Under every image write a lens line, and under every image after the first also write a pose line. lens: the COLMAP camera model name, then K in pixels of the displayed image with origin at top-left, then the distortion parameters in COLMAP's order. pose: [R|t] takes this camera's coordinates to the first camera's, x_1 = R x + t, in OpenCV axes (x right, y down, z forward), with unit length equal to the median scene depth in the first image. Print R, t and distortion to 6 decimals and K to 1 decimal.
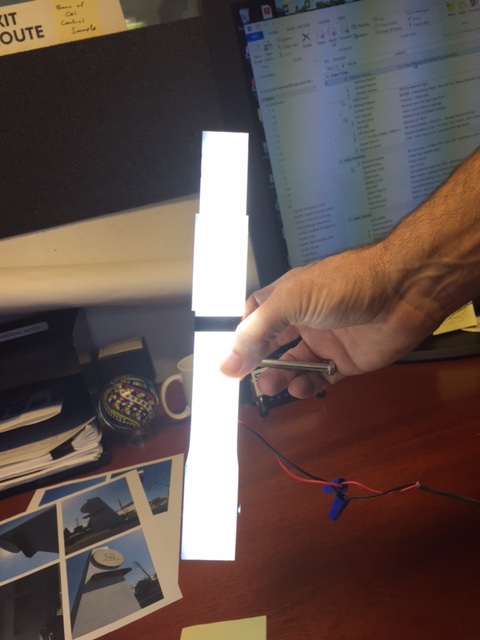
lens RADIAL K [[544.0, 0, 235.7], [0, 544.0, 320.2], [0, 0, 1]] dist [0.086711, -0.124798]
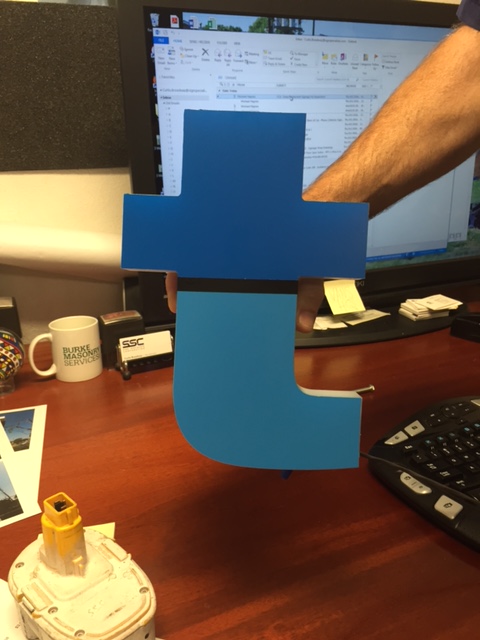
lens RADIAL K [[544.0, 0, 235.7], [0, 544.0, 320.2], [0, 0, 1]] dist [0.086711, -0.124798]
pose [[0.959498, 0.124975, 0.252478, -0.031239], [-0.123457, 0.992108, -0.021908, 0.055449], [-0.253223, -0.010149, 0.967355, -0.126513]]
